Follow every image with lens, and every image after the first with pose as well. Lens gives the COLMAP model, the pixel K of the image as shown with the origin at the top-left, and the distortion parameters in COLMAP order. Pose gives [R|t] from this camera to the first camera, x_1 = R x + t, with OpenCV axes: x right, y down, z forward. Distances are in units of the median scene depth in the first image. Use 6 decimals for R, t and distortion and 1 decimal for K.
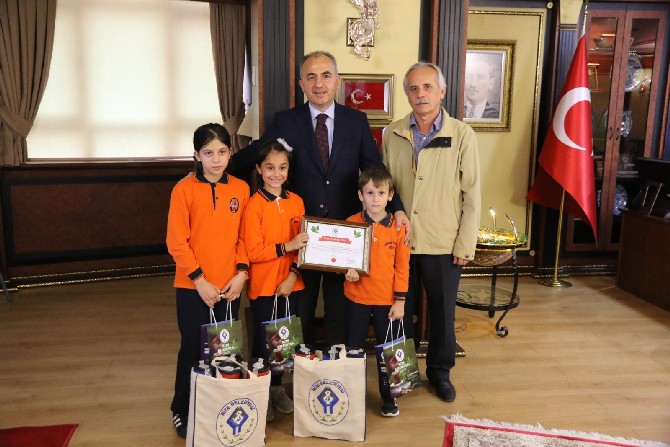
lens RADIAL K [[644.0, 0, 337.8], [0, 644.0, 225.6], [0, 0, 1]] dist [0.083006, 0.000000]
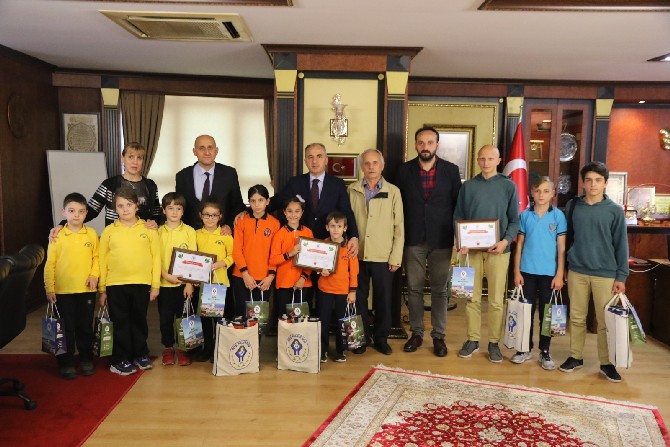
lens RADIAL K [[594.1, 0, 338.7], [0, 594.1, 210.5], [0, 0, 1]] dist [0.045738, 0.017599]
pose [[0.992265, 0.016110, -0.123092, 0.255767], [-0.028229, 0.994850, -0.097350, 0.058395], [0.120889, 0.100072, 0.987609, -0.507672]]
